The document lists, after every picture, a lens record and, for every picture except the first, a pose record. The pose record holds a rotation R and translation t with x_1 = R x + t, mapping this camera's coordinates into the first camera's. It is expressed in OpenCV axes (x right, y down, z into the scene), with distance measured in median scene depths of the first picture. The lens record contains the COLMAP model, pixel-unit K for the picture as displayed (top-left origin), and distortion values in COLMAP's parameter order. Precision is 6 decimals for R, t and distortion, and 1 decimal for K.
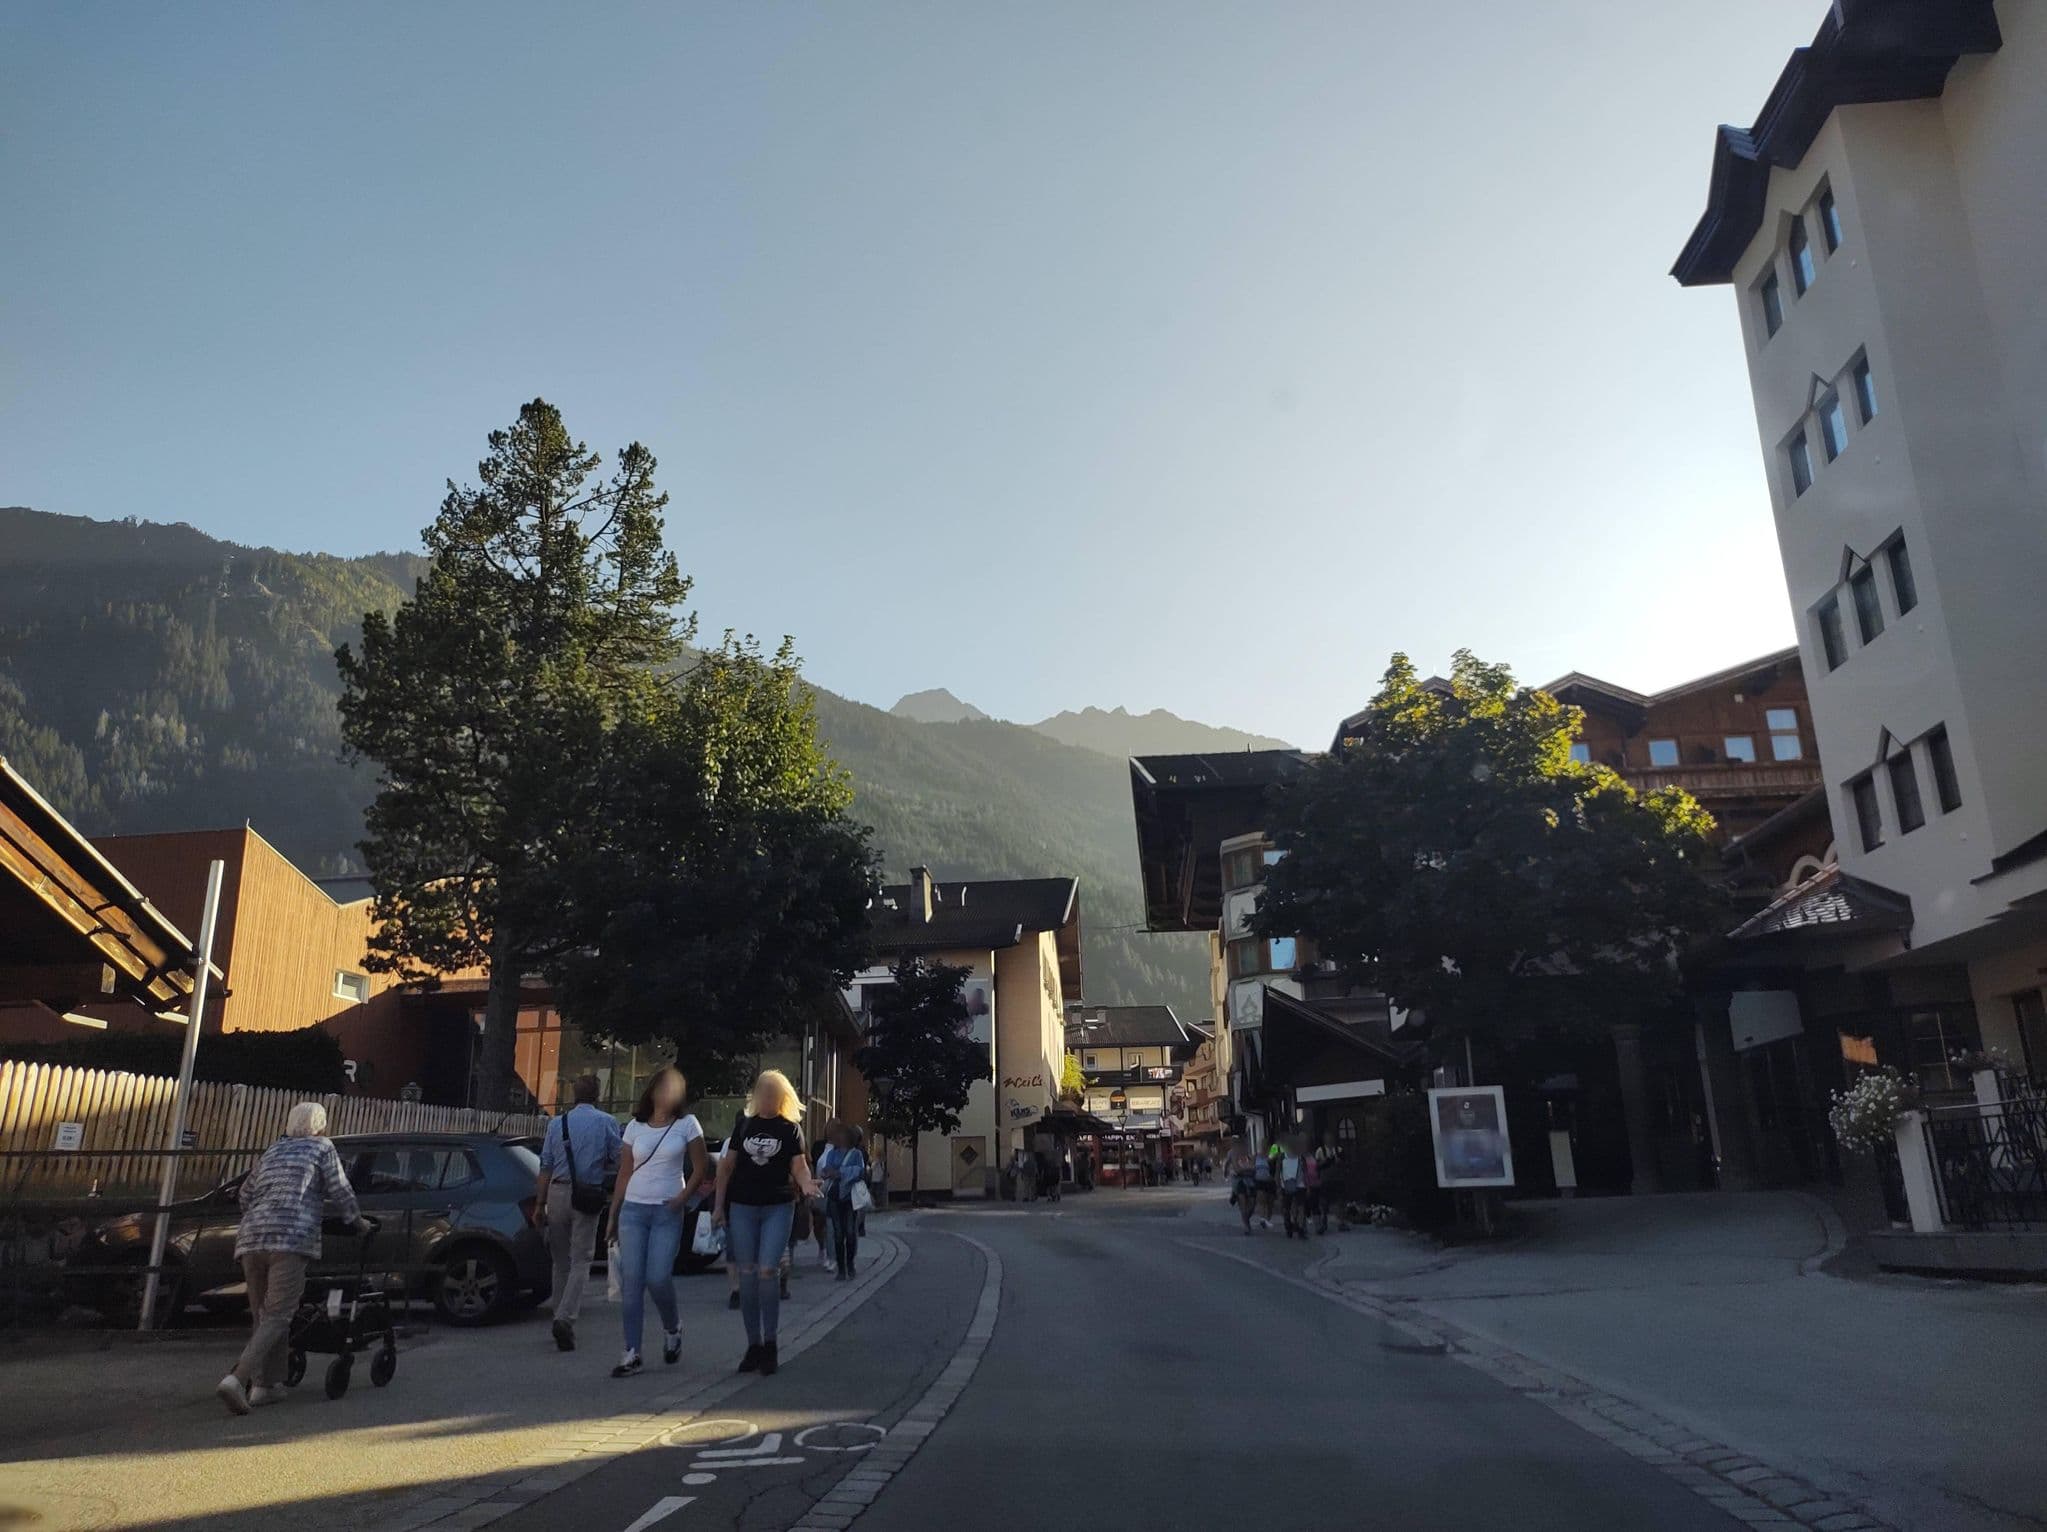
lens RADIAL K [[1456.6, 0, 1023.5], [0, 1456.6, 766.0], [0, 0, 1]] dist [0.038914, -0.050128]
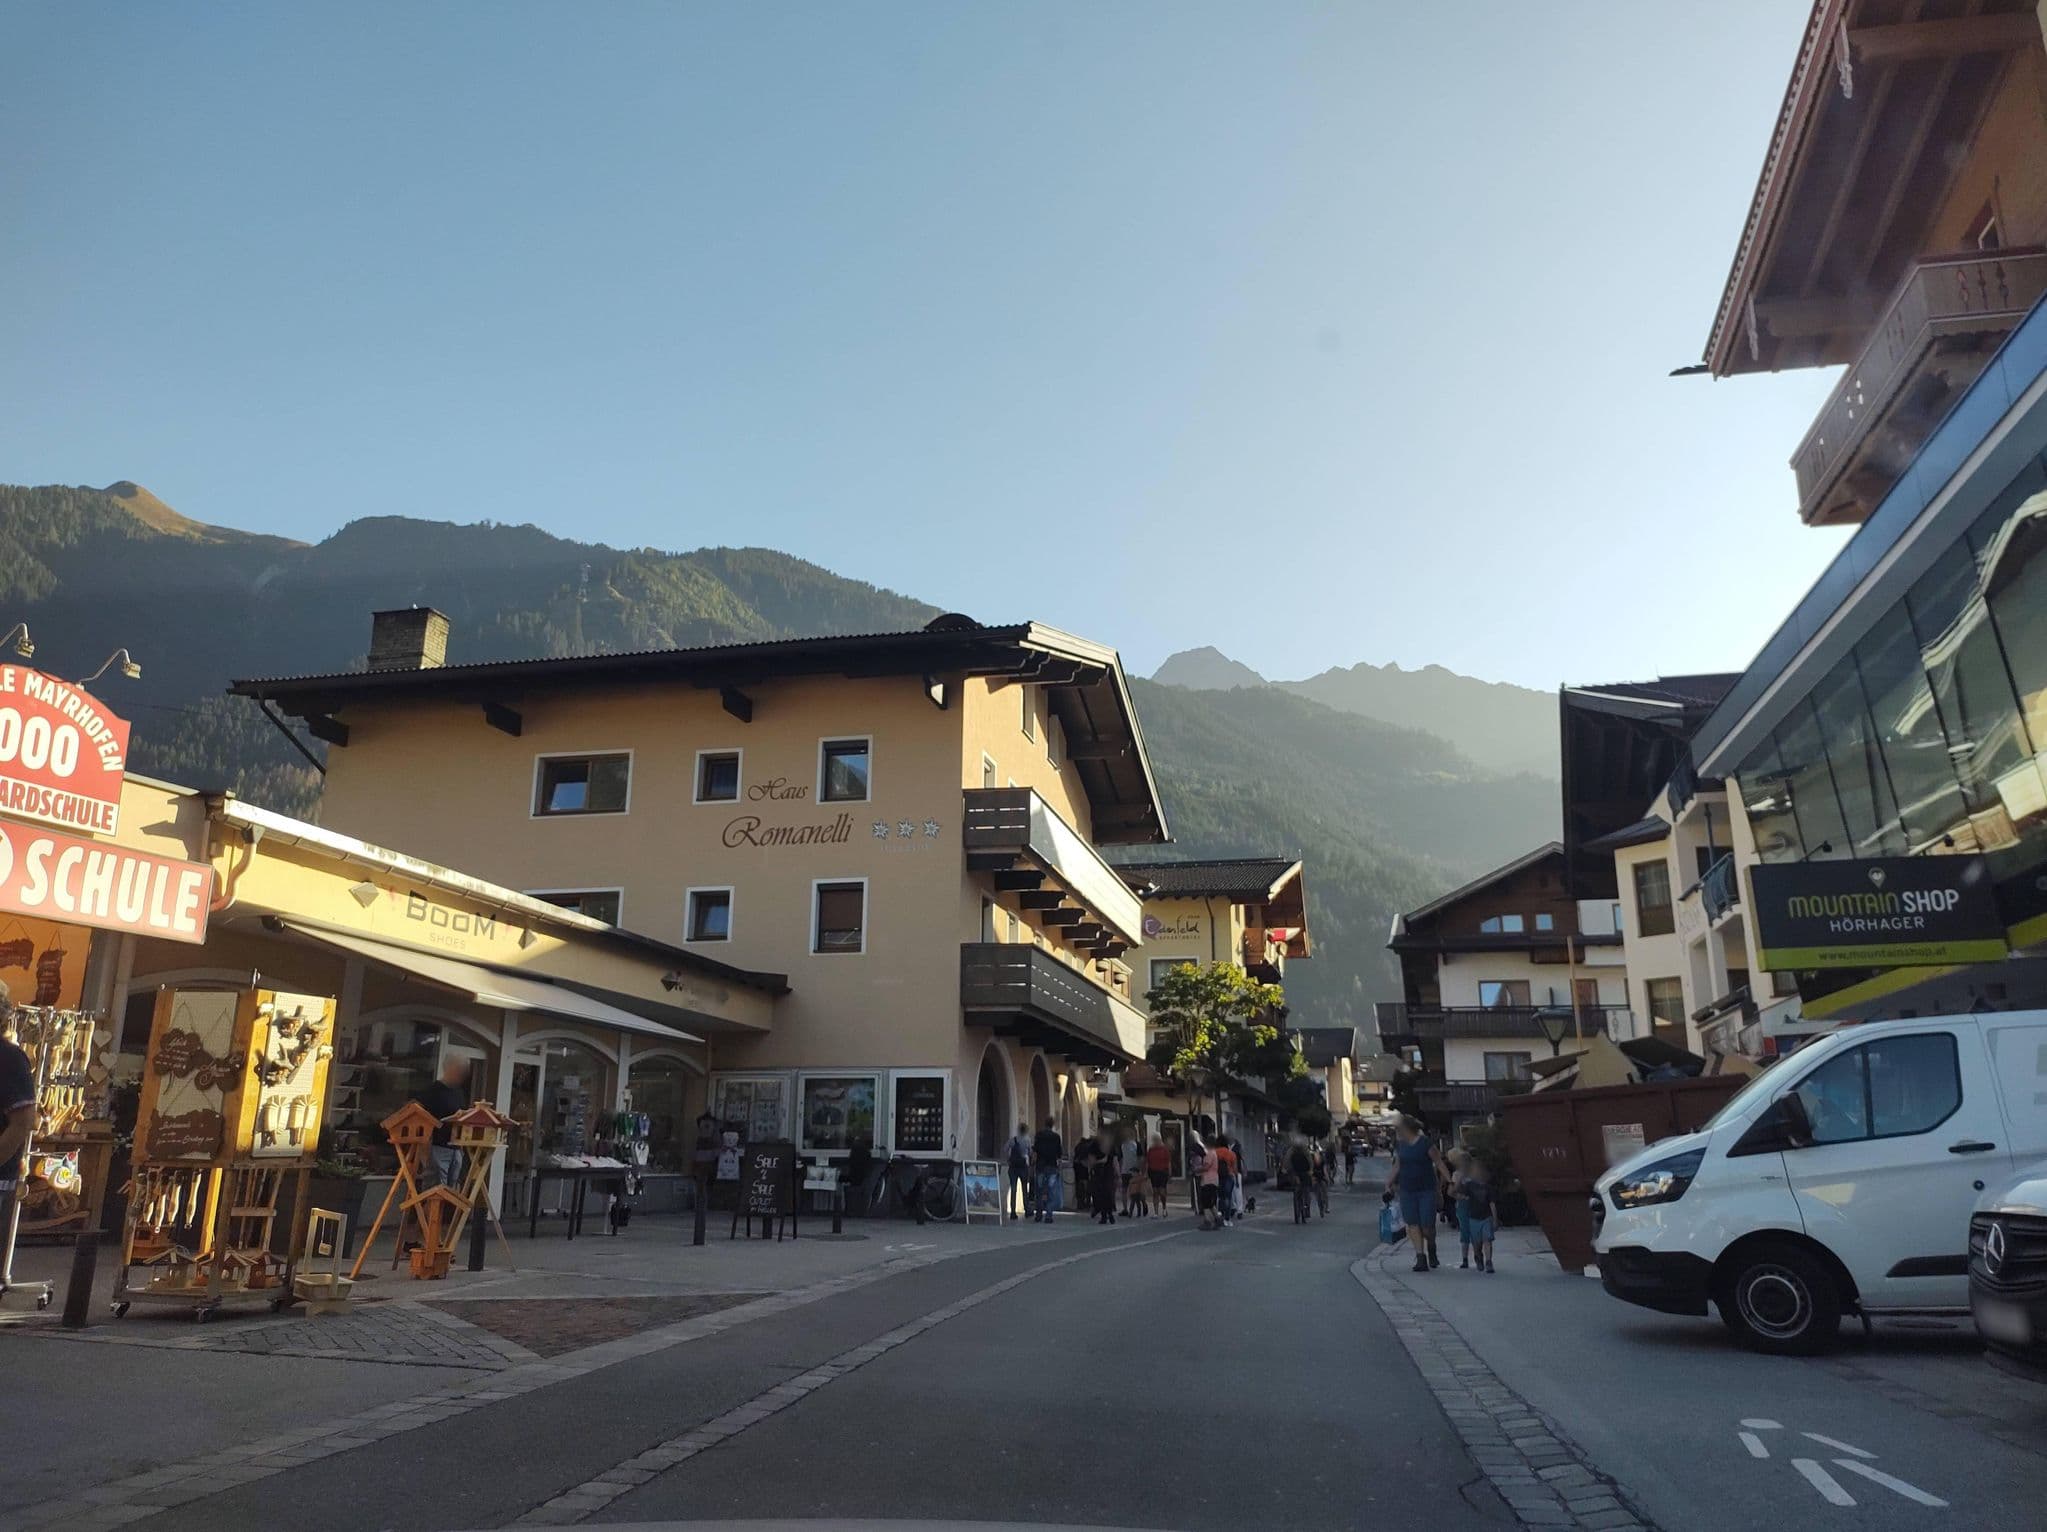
lens RADIAL K [[1467.6, 0, 1018.1], [0, 1467.6, 727.9], [0, 0, 1]] dist [0.042635, -0.057527]
pose [[0.982932, -0.016306, -0.183247, -0.003424], [0.018072, 0.999805, 0.007970, -0.025832], [0.183082, -0.011145, 0.983035, -0.088895]]
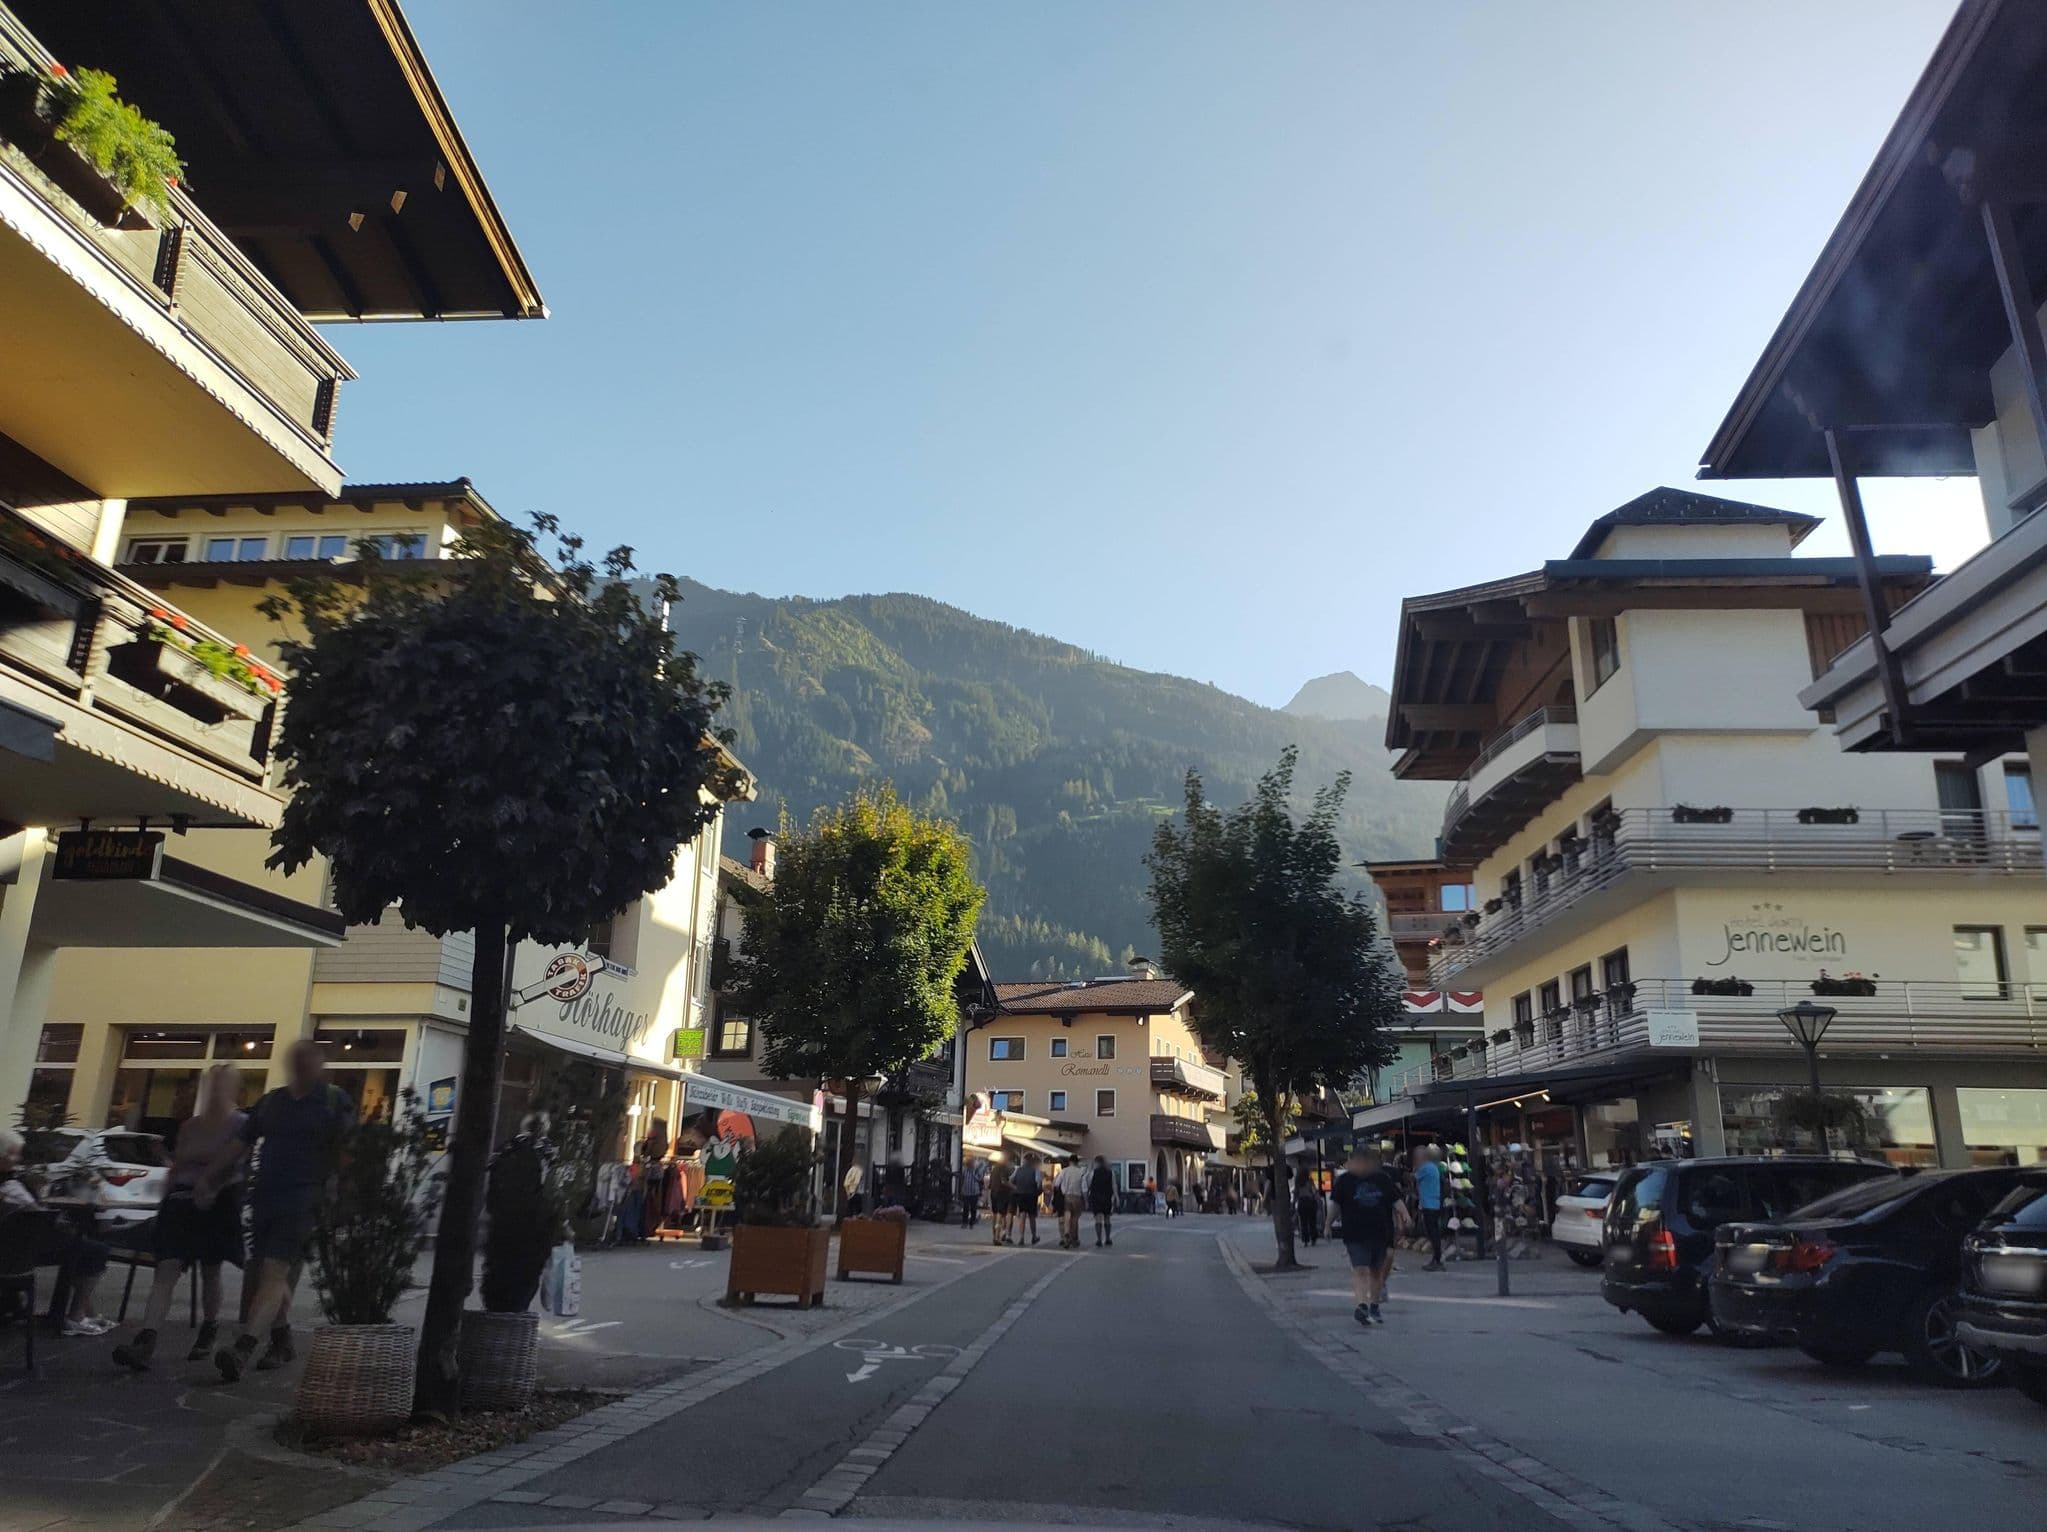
lens RADIAL K [[1456.6, 0, 1023.5], [0, 1456.6, 766.0], [0, 0, 1]] dist [0.038914, -0.050128]
pose [[0.962251, -0.026720, -0.270848, 0.001588], [0.030533, 0.999485, 0.009876, -0.034492], [0.270445, -0.017773, 0.962571, -0.116887]]
